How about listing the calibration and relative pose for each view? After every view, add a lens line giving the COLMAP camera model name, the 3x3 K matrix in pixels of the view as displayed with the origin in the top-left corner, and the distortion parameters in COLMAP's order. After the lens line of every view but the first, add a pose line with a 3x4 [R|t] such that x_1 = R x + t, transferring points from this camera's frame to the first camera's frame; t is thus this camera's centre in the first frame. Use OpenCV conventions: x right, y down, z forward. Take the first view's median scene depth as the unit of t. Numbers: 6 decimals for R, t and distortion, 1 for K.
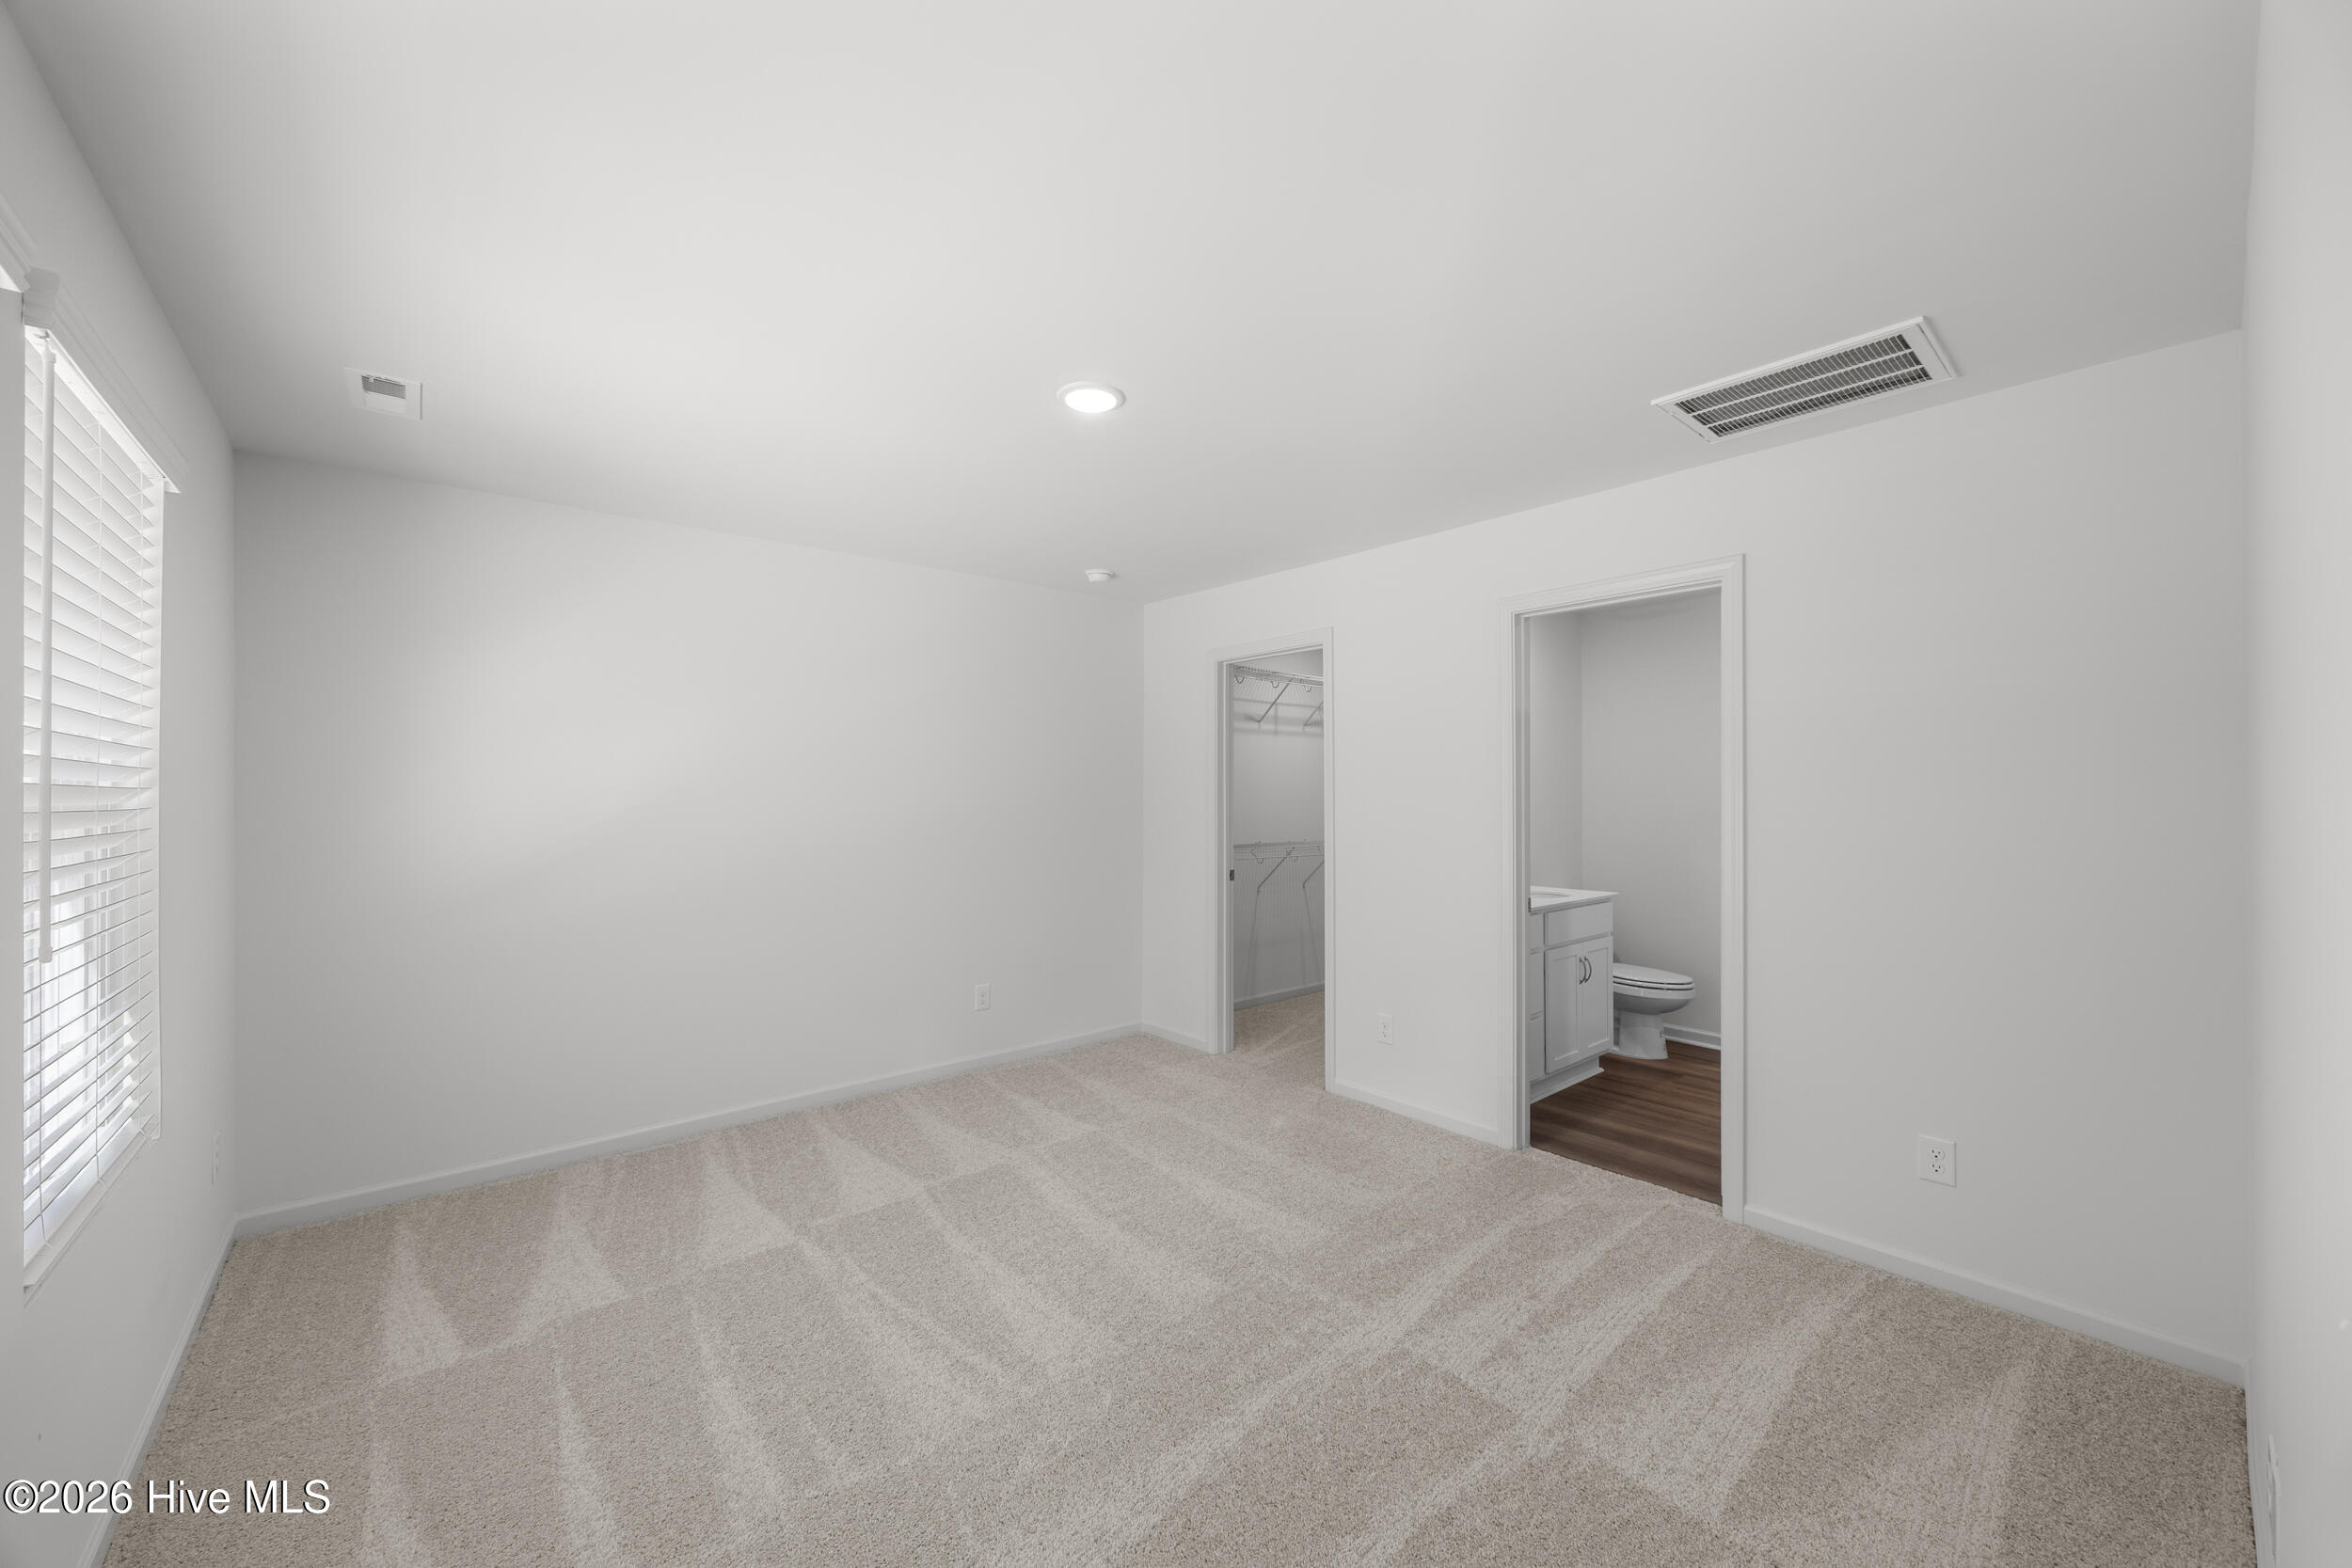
lens RADIAL K [[893.4, 0, 1174.6], [0, 893.4, 788.9], [0, 0, 1]] dist [-0.002229, 0.000006]
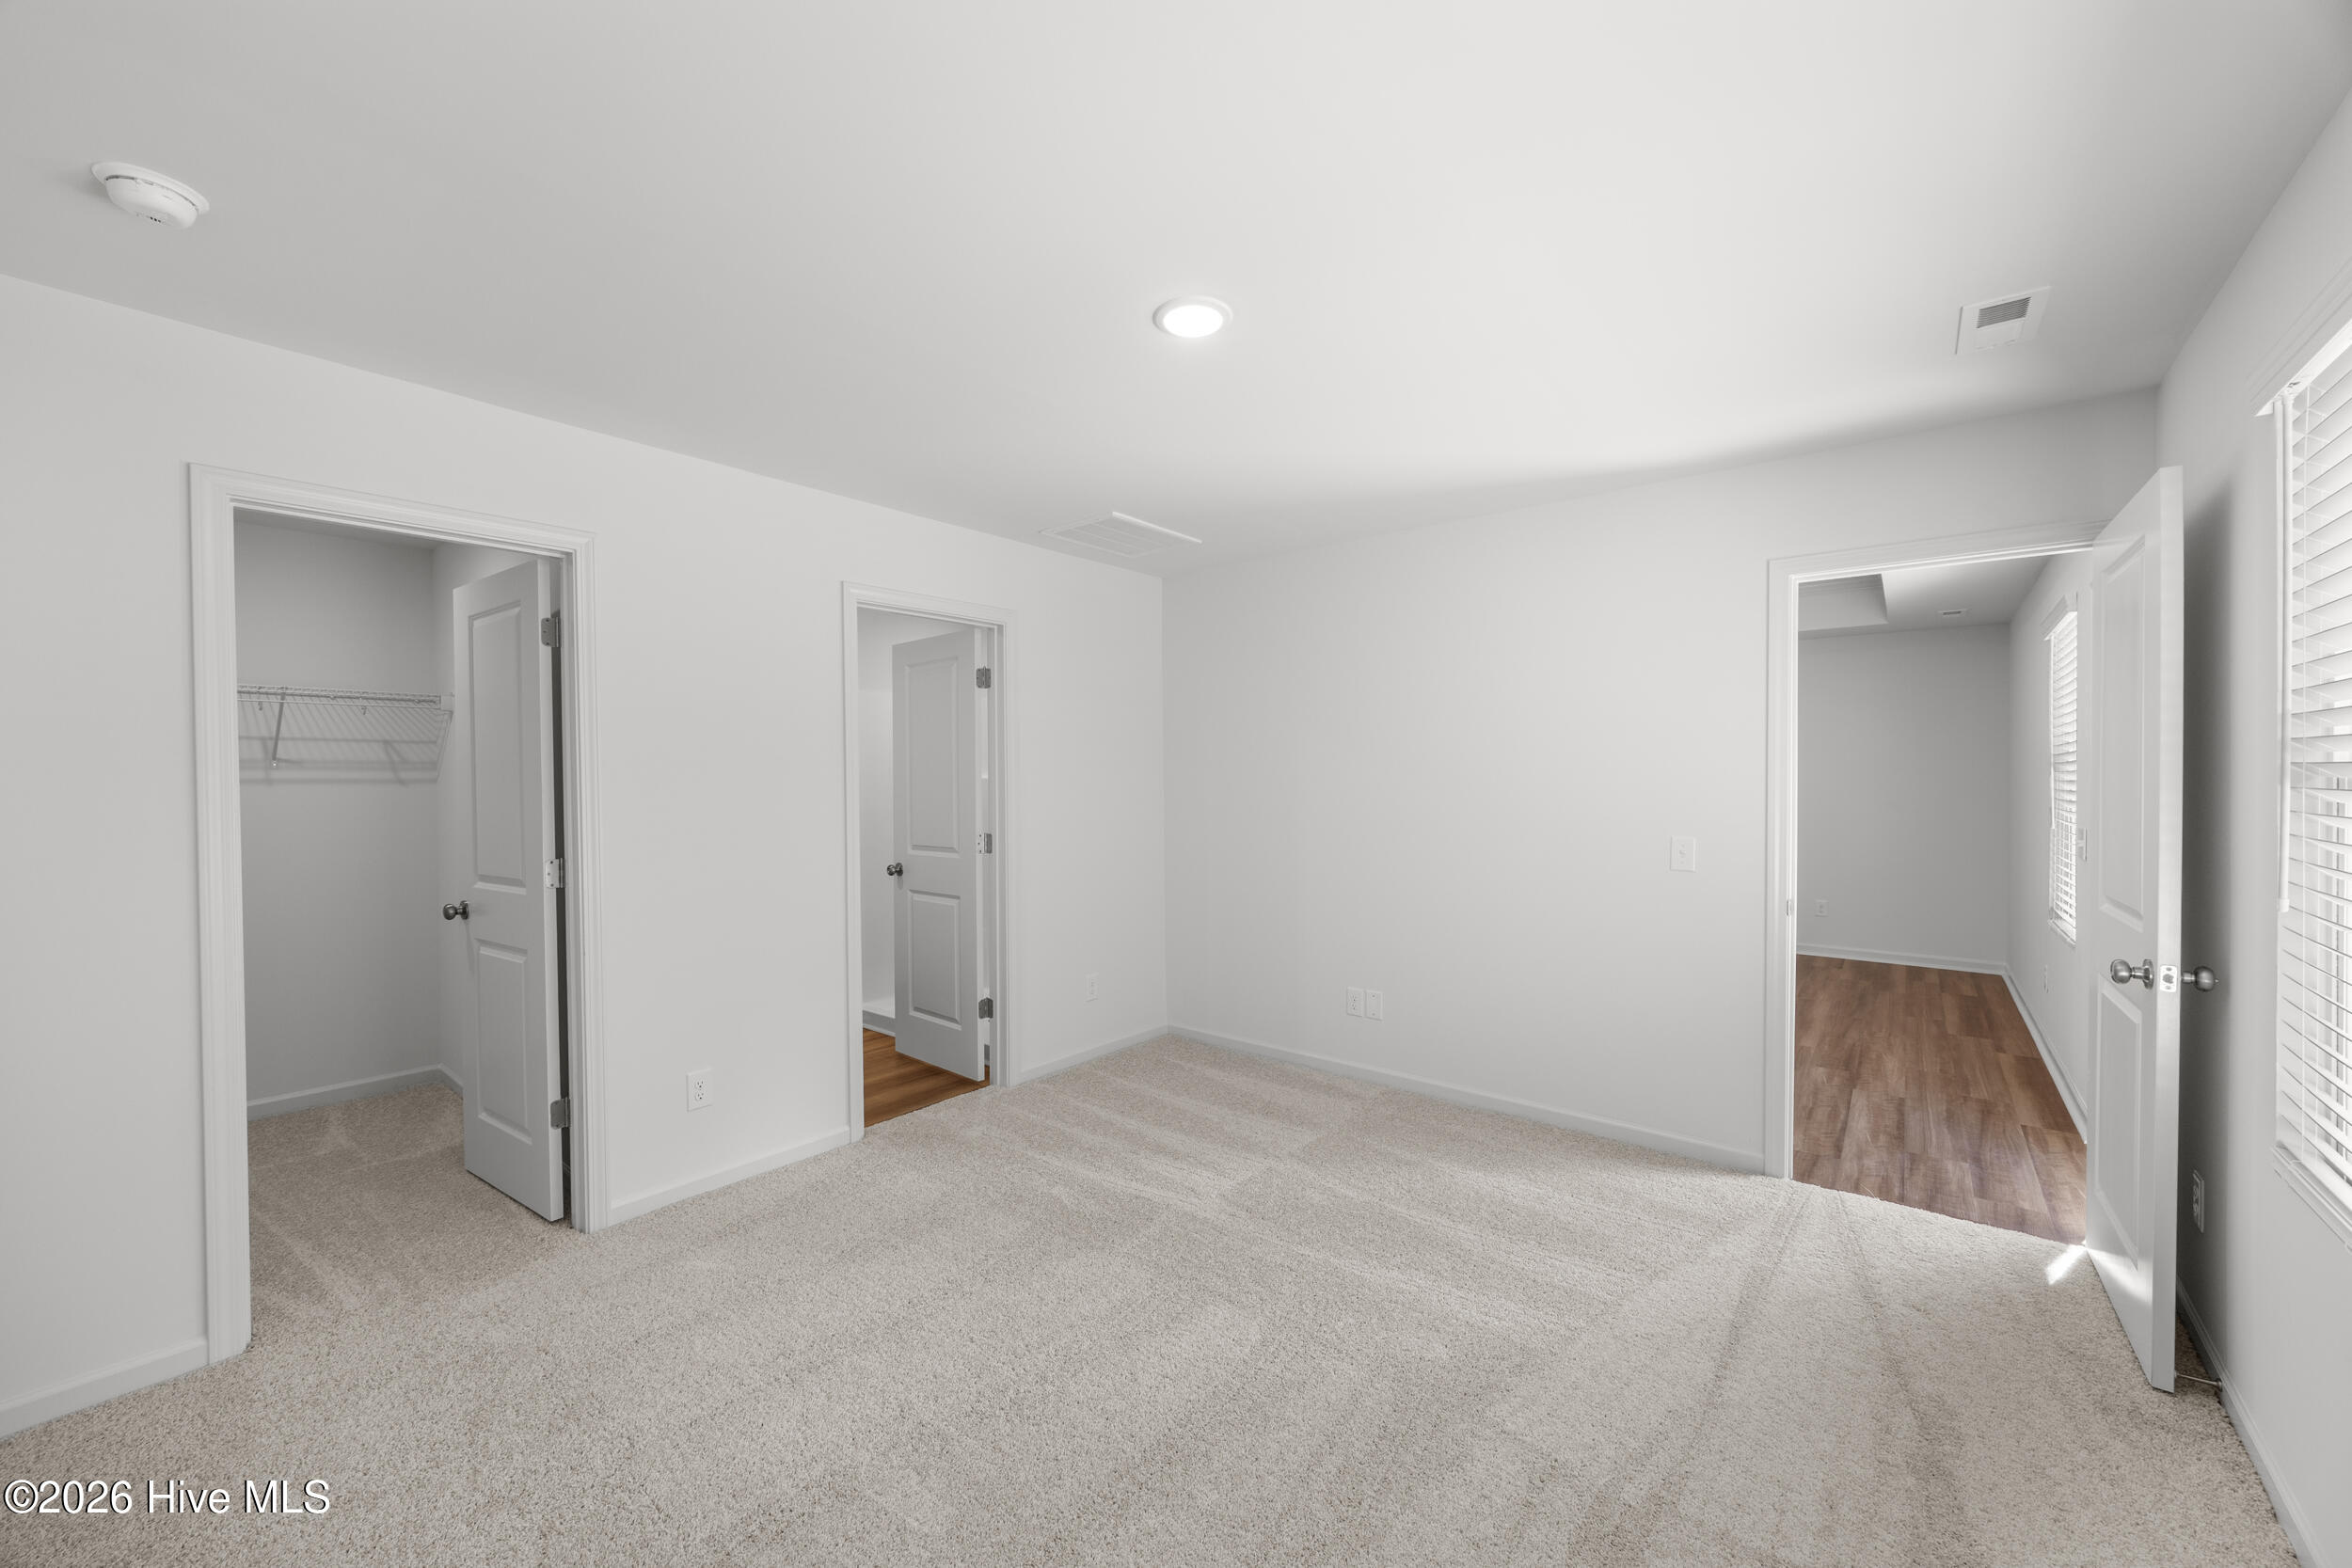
lens RADIAL K [[893.4, 0, 1174.6], [0, 893.4, 788.9], [0, 0, 1]] dist [-0.002229, 0.000006]
pose [[-0.179851, -0.013467, 0.983602, -0.845178], [-0.005935, 0.999903, 0.012605, -0.002610], [-0.983676, -0.003570, -0.179914, 1.063695]]
